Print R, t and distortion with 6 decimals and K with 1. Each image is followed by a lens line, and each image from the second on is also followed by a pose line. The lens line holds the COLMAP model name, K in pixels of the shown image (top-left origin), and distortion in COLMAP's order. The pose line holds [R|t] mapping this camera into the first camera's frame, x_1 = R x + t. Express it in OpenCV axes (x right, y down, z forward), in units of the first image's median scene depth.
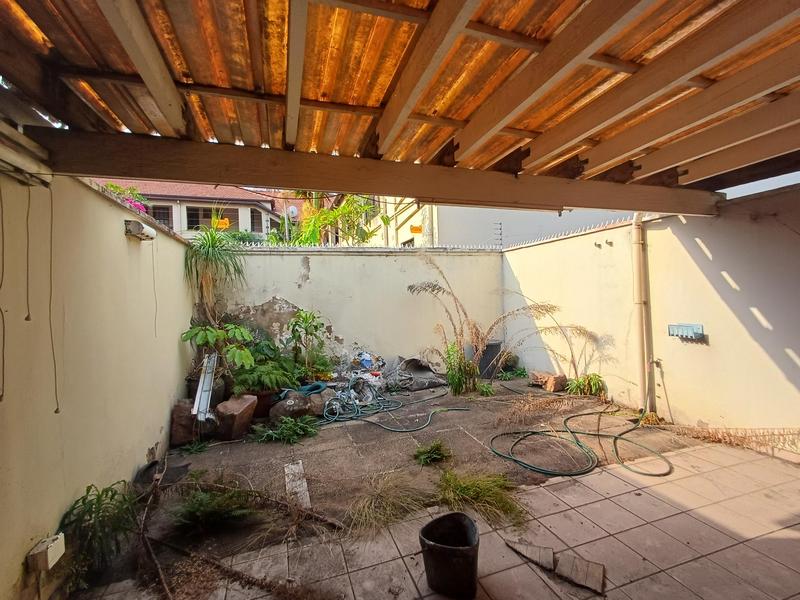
lens RADIAL K [[362.9, 0, 407.5], [0, 362.9, 297.2], [0, 0, 1]] dist [0.003821, 0.001227]
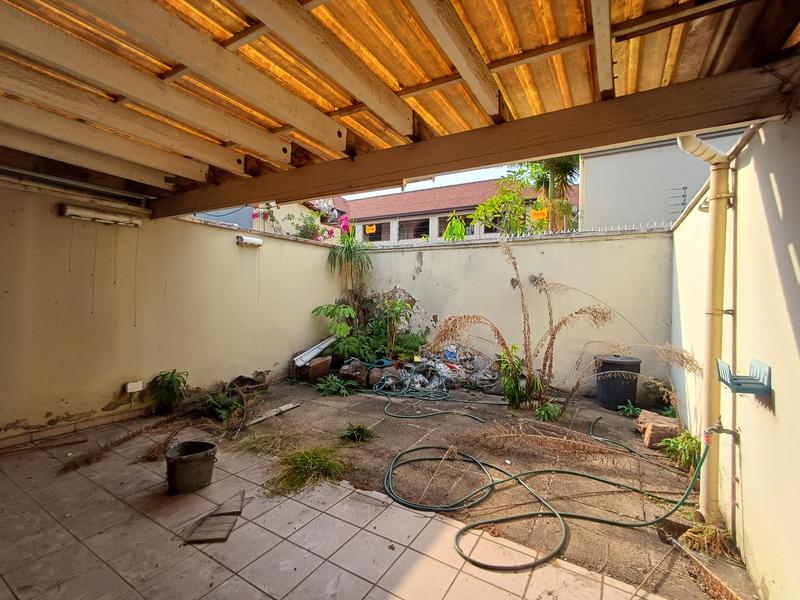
lens RADIAL K [[362.9, 0, 406.8], [0, 362.9, 298.0], [0, 0, 1]] dist [0.003821, 0.001227]
pose [[0.650999, 0.053018, -0.757225, 0.746258], [-0.044614, 0.998506, 0.031556, -0.003098], [0.757767, 0.013240, 0.652391, 0.322608]]
